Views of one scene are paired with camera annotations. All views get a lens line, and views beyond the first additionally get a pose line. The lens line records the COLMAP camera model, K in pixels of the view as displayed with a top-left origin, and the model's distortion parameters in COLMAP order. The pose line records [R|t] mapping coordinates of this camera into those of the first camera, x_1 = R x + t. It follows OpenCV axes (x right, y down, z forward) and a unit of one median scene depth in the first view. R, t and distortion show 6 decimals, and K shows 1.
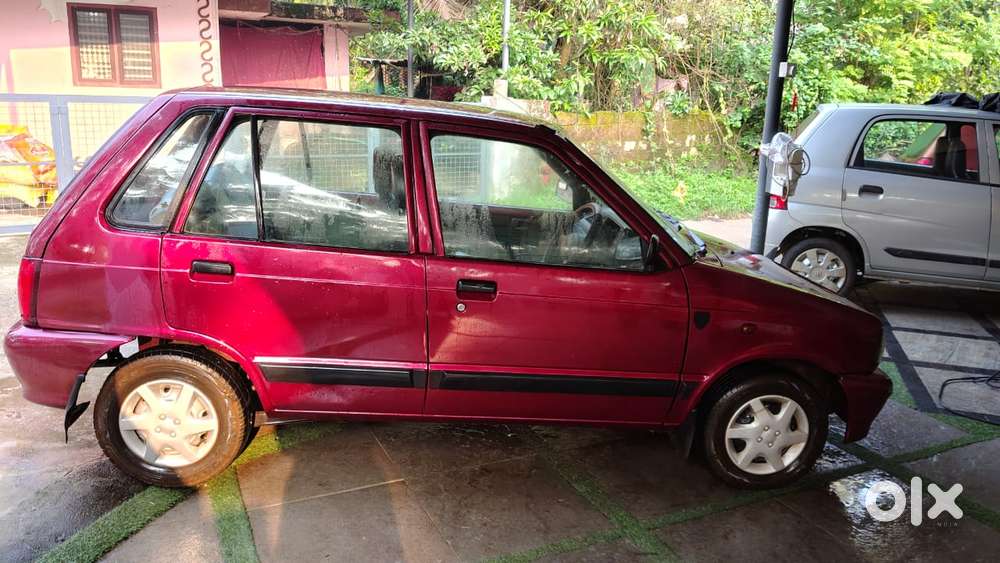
lens RADIAL K [[766.5, 0, 502.5], [0, 766.5, 278.0], [0, 0, 1]] dist [-0.002277, -0.044128]
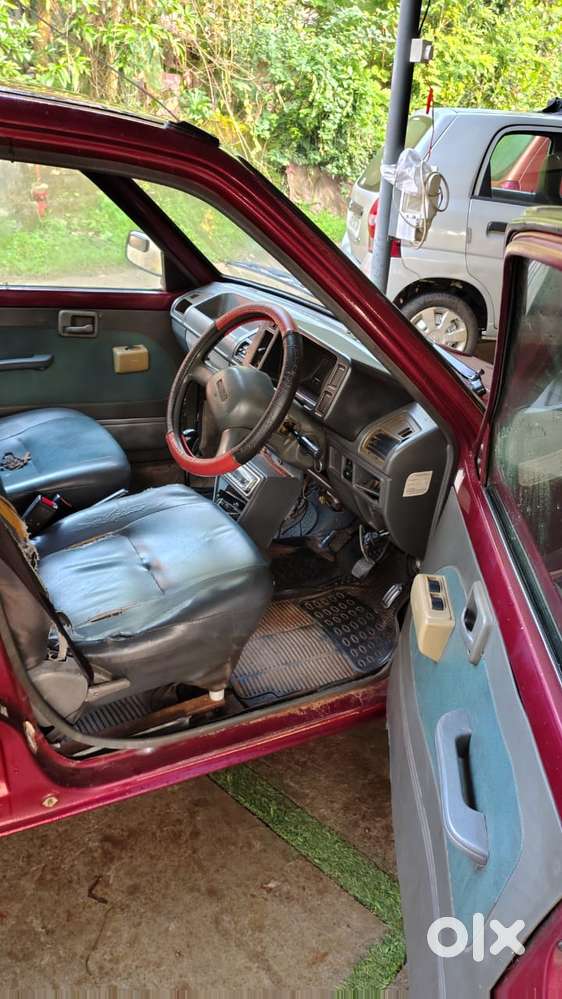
lens RADIAL K [[763.0, 0, 280.7], [0, 763.0, 493.5], [0, 0, 1]] dist [0.016782, -0.057324]
pose [[0.929608, -0.138498, 0.341536, -0.020099], [0.052435, 0.966979, 0.249405, -0.034672], [-0.364800, -0.213940, 0.906173, 0.182527]]
